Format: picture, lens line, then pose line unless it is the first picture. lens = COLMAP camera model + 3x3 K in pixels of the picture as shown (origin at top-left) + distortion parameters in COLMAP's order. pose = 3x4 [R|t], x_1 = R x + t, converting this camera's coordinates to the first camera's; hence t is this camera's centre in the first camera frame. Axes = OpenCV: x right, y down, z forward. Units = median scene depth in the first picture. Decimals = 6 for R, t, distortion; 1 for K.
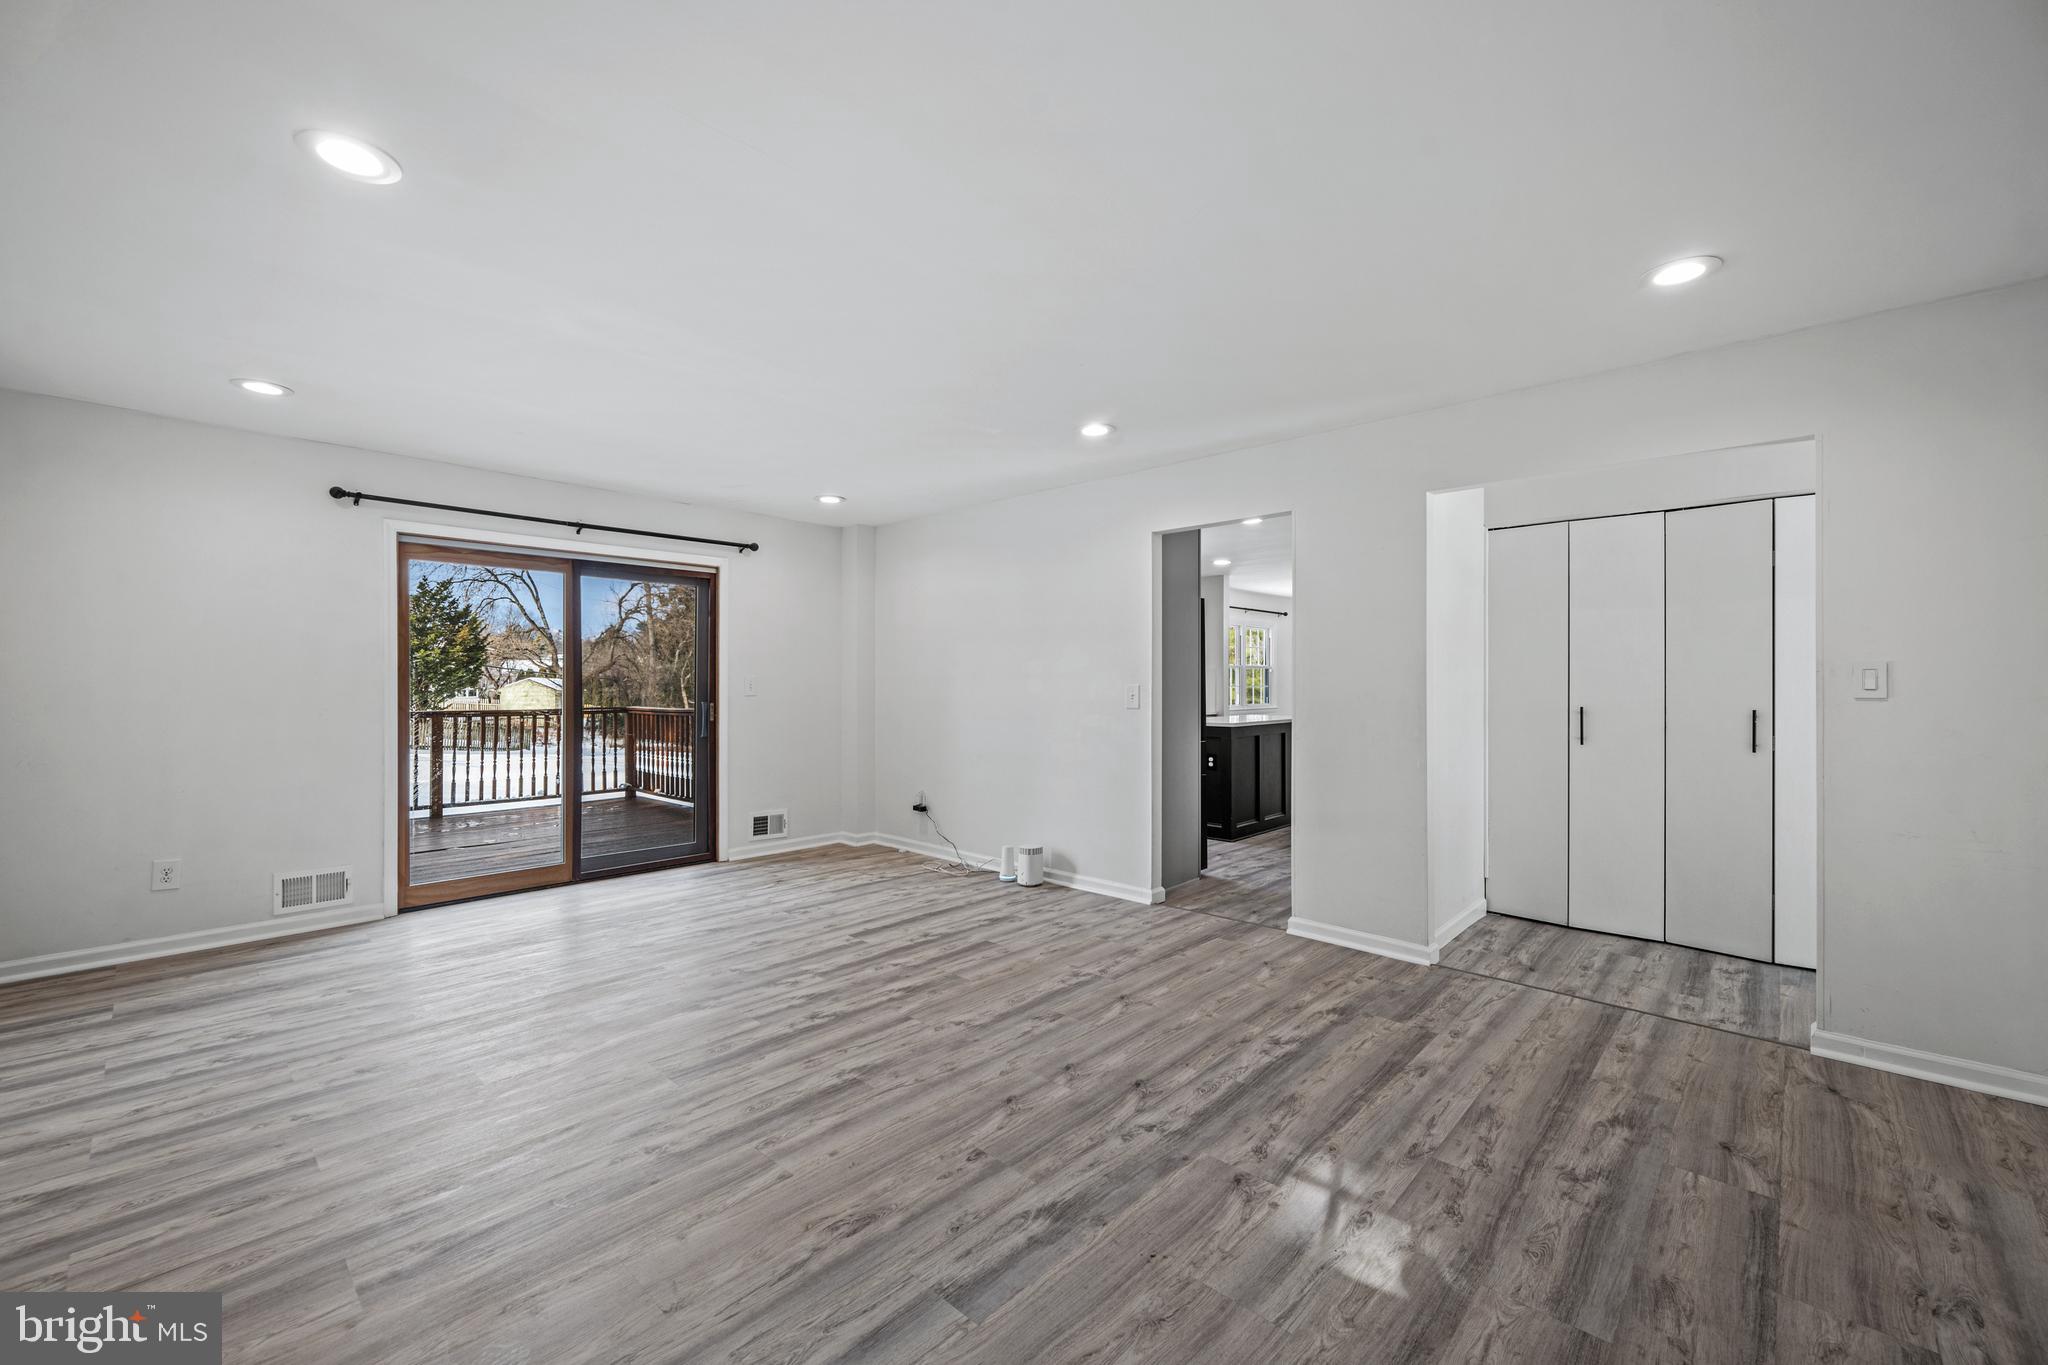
lens RADIAL K [[818.7, 0, 1022.7], [0, 818.7, 683.7], [0, 0, 1]] dist [0.000415, -0.000058]
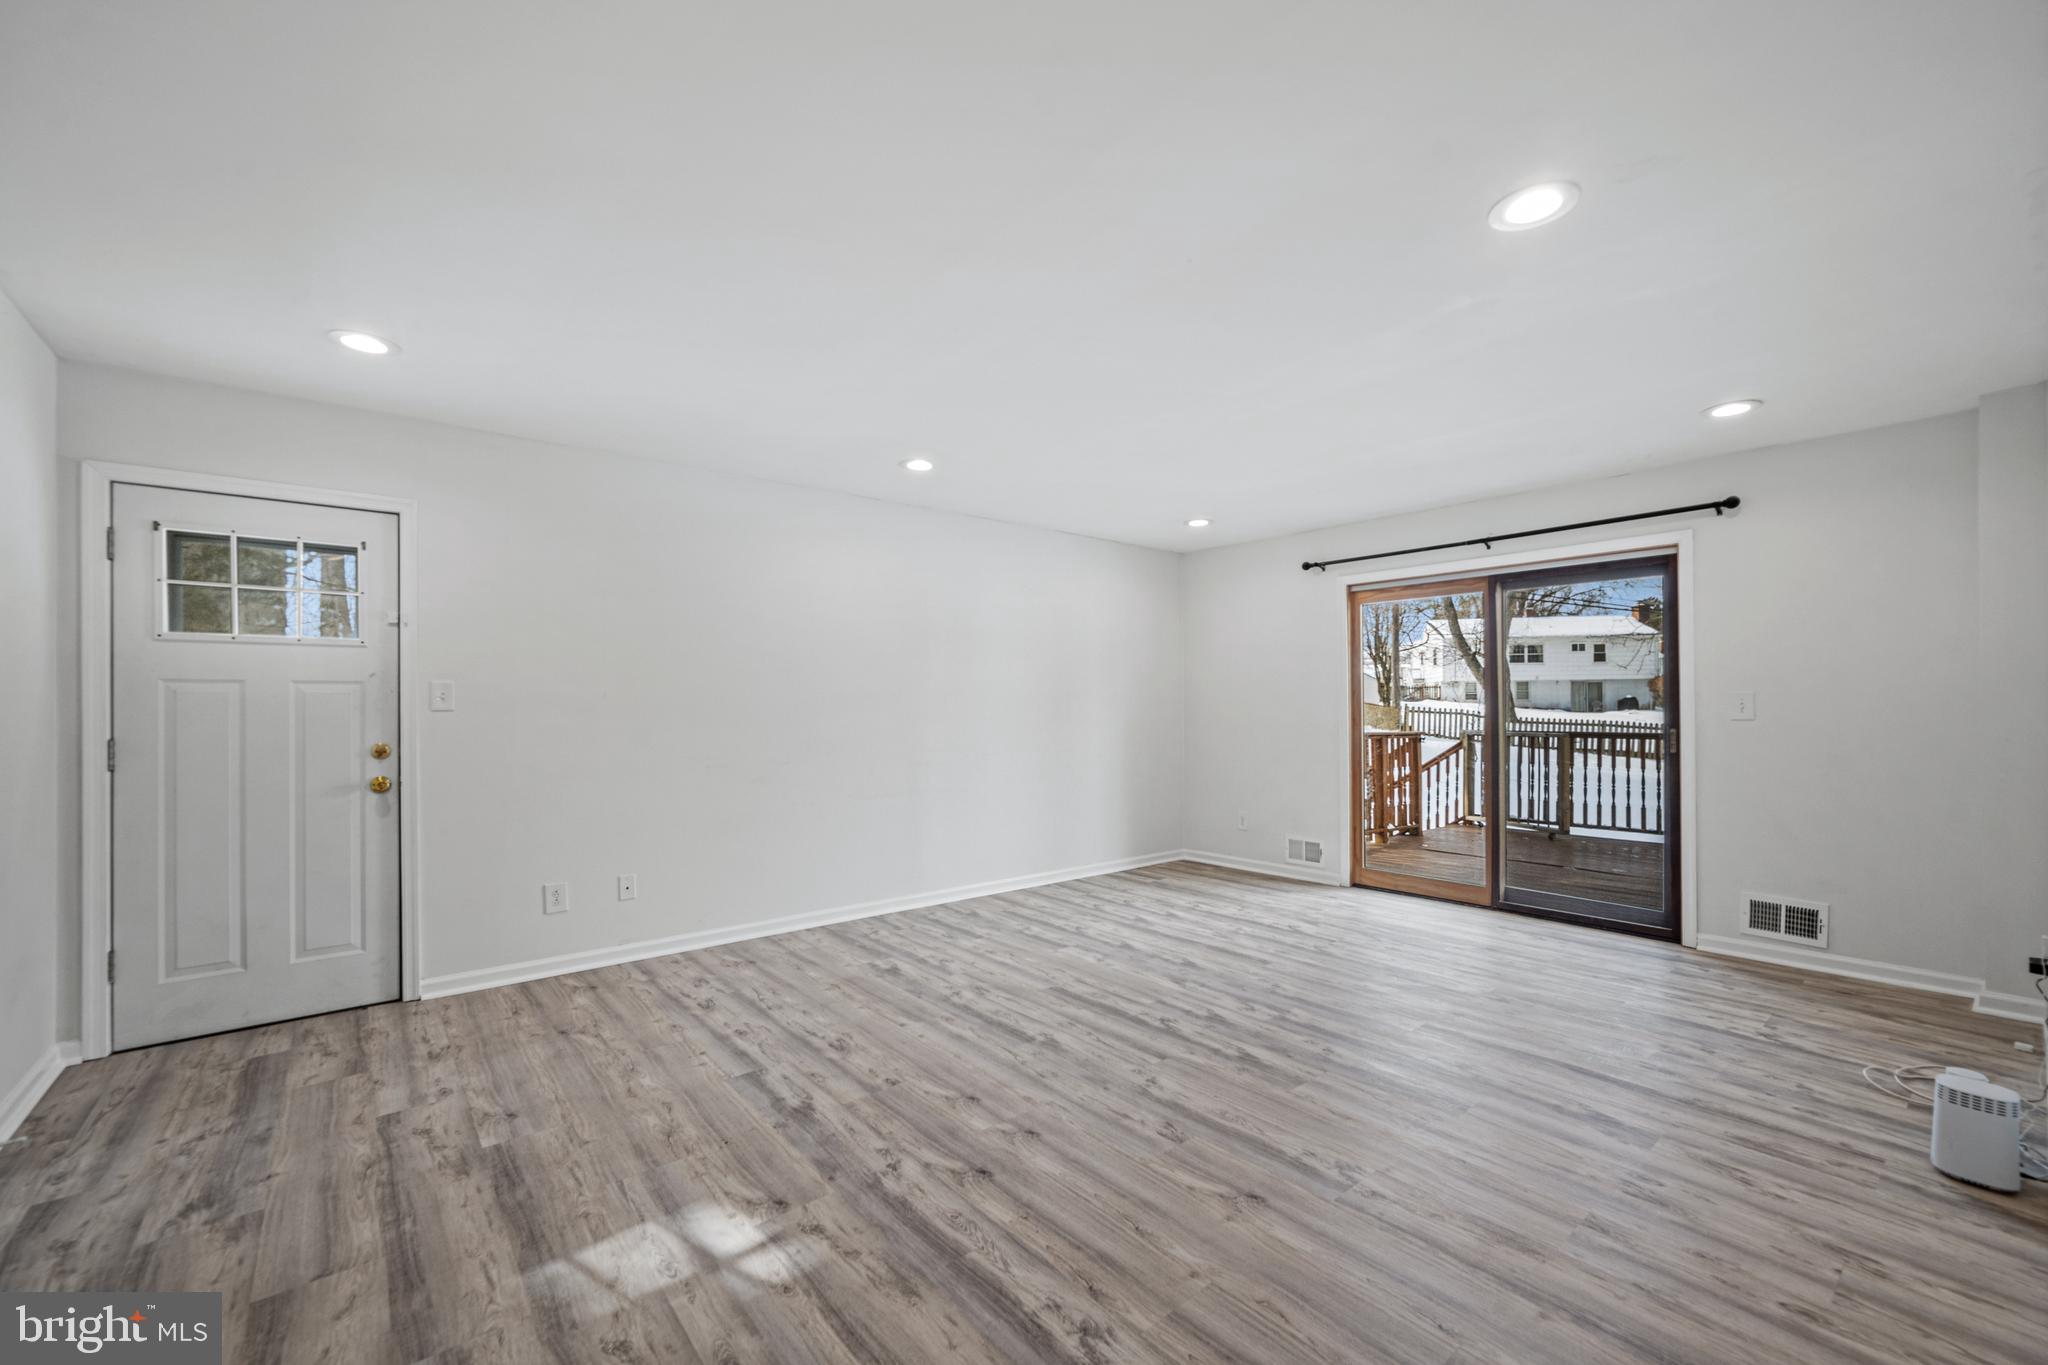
lens RADIAL K [[828.7, 0, 1023.0], [0, 828.7, 687.7], [0, 0, 1]] dist [0.002617, -0.000039]
pose [[-0.125158, -0.023682, -0.991854, 0.764033], [0.003632, 0.999697, -0.024328, 0.005388], [0.992130, -0.006647, -0.125034, 0.877901]]
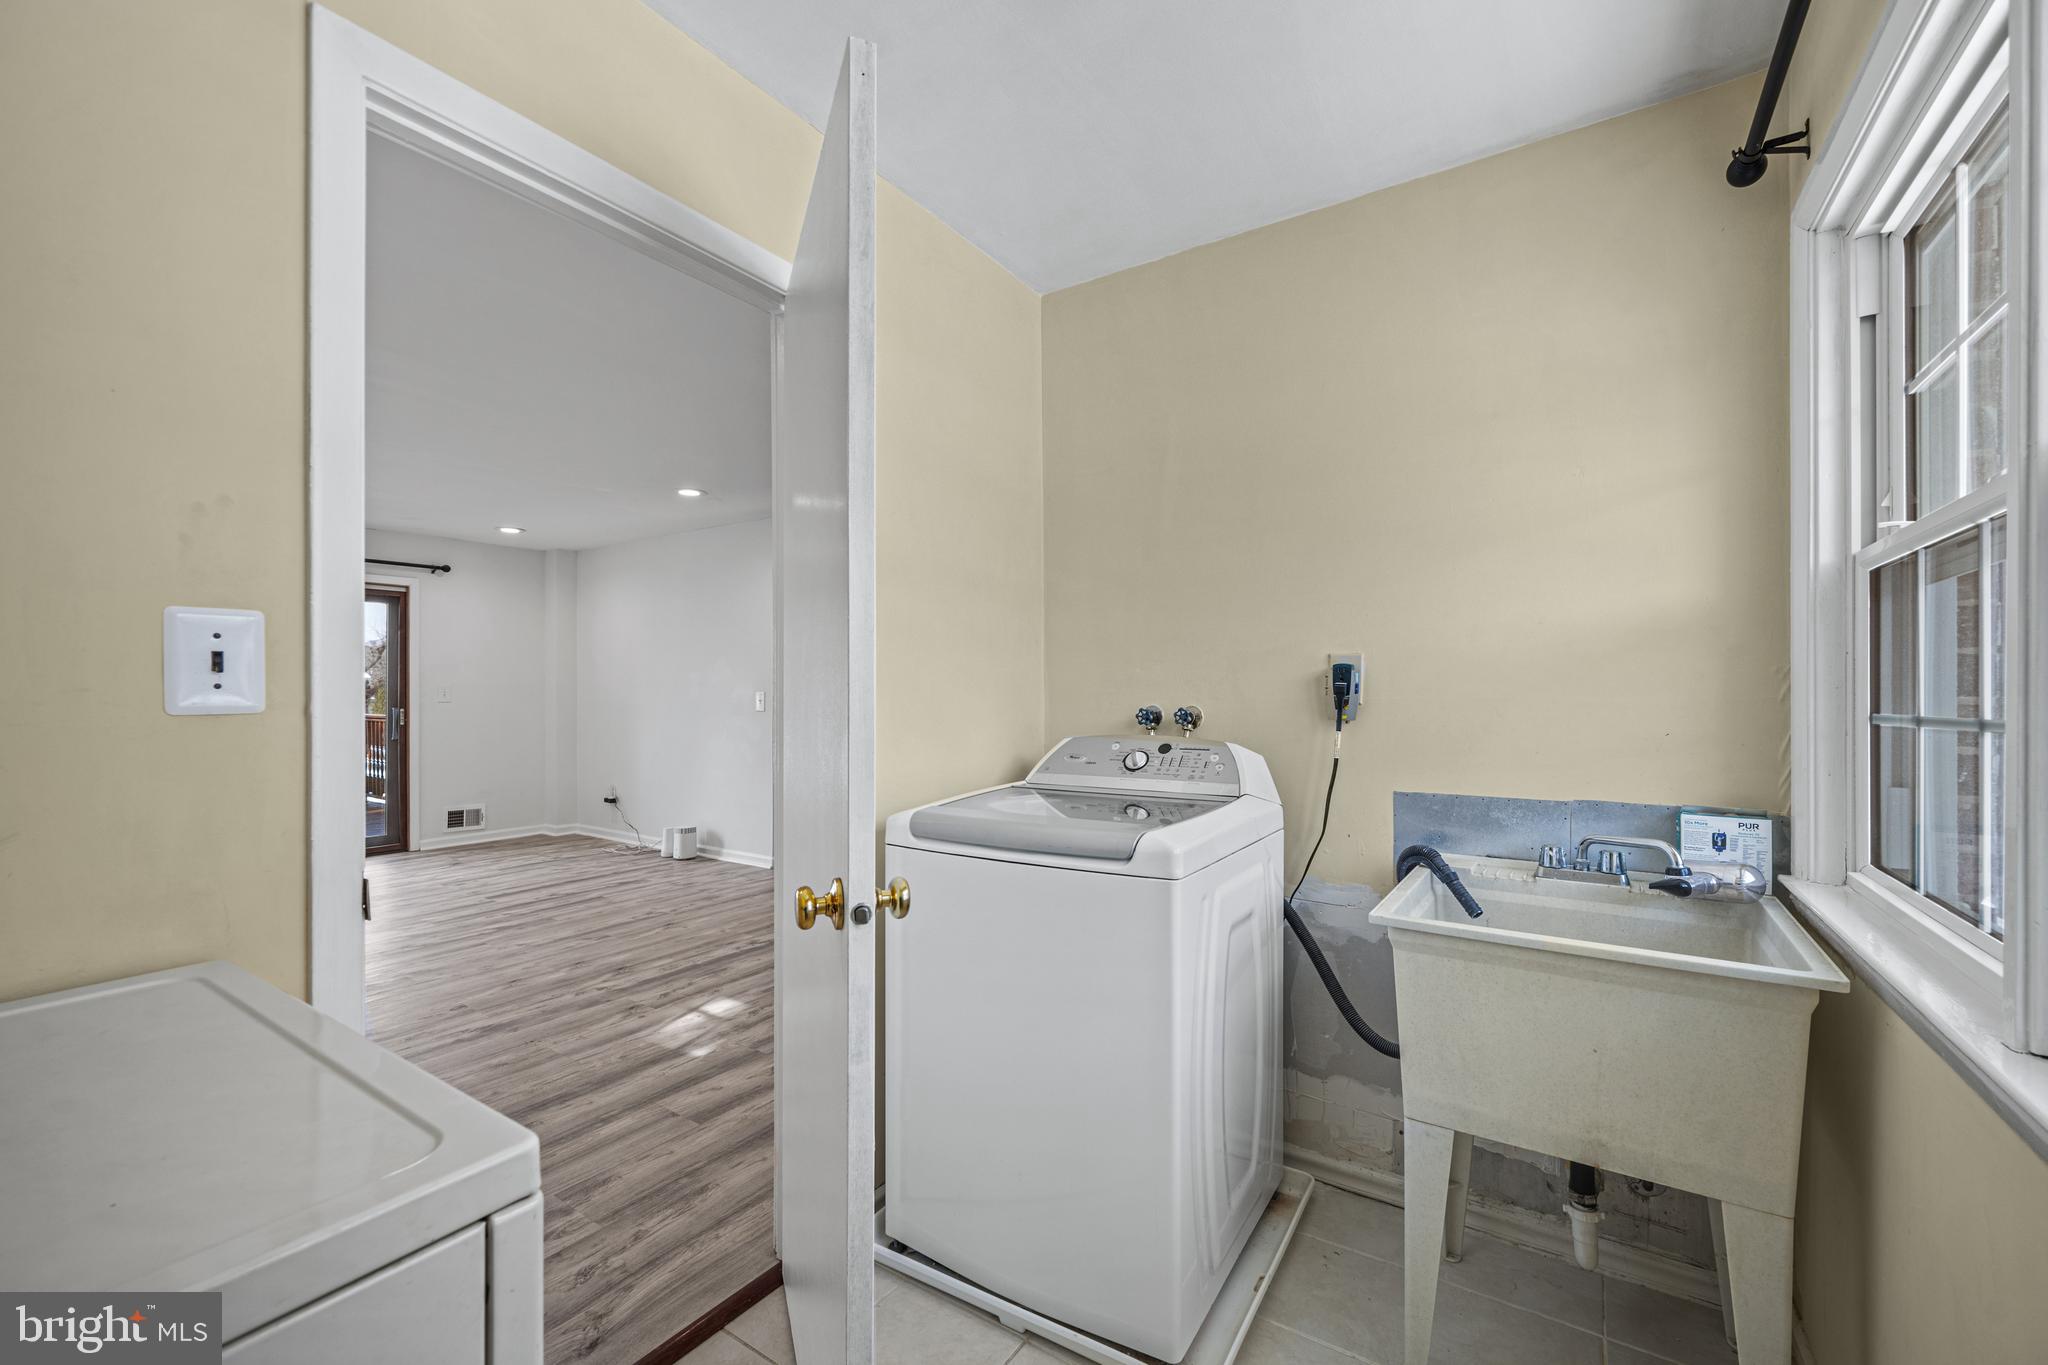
lens RADIAL K [[824.0, 0, 1029.5], [0, 824.0, 697.7], [0, 0, 1]] dist [-0.000334, -0.000038]
pose [[0.985186, -0.001269, 0.171484, 0.460057], [-0.000159, 0.999965, 0.008313, -0.001507], [-0.171489, -0.008217, 0.985152, -0.423365]]
